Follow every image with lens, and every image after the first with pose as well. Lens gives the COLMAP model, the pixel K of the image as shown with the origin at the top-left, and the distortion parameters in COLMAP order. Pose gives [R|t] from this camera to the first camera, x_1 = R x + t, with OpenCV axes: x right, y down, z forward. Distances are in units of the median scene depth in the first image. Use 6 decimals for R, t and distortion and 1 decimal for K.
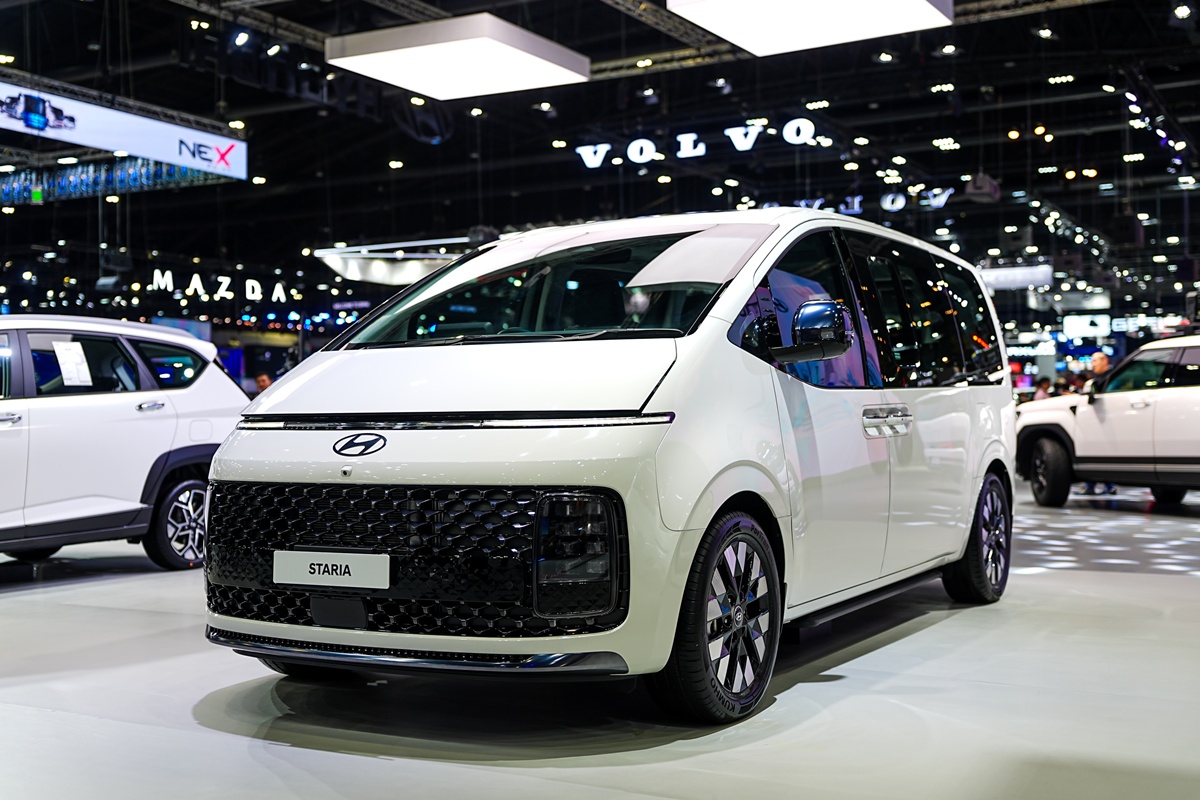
lens RADIAL K [[1413.6, 0, 600.0], [0, 1413.6, 400.0], [0, 0, 1]] dist [0.136443, 0.003236]
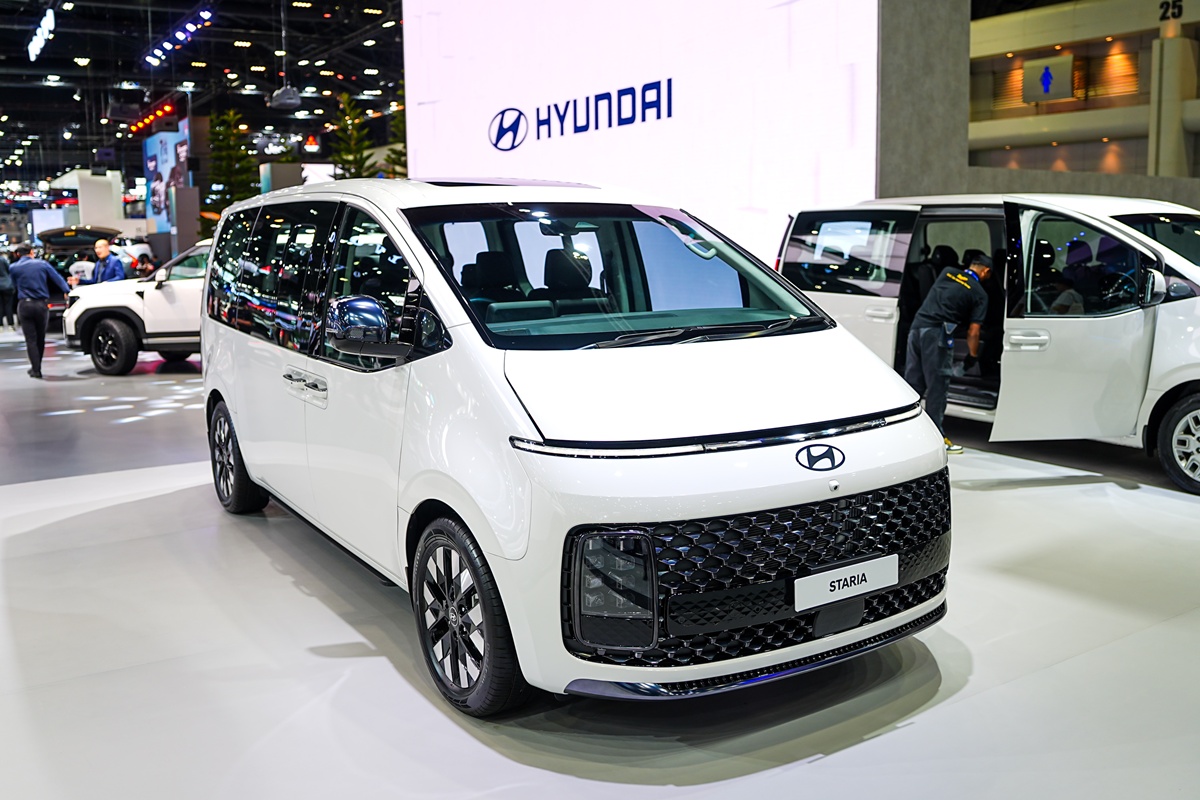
lens RADIAL K [[1053.1, 0, 600.0], [0, 1053.1, 400.0], [0, 0, 1]] dist [-0.003598, -0.001422]
pose [[0.476391, -0.135224, 0.868773, -0.892535], [0.005475, 0.988540, 0.150863, -0.123356], [-0.879217, -0.067113, 0.471672, 0.784268]]
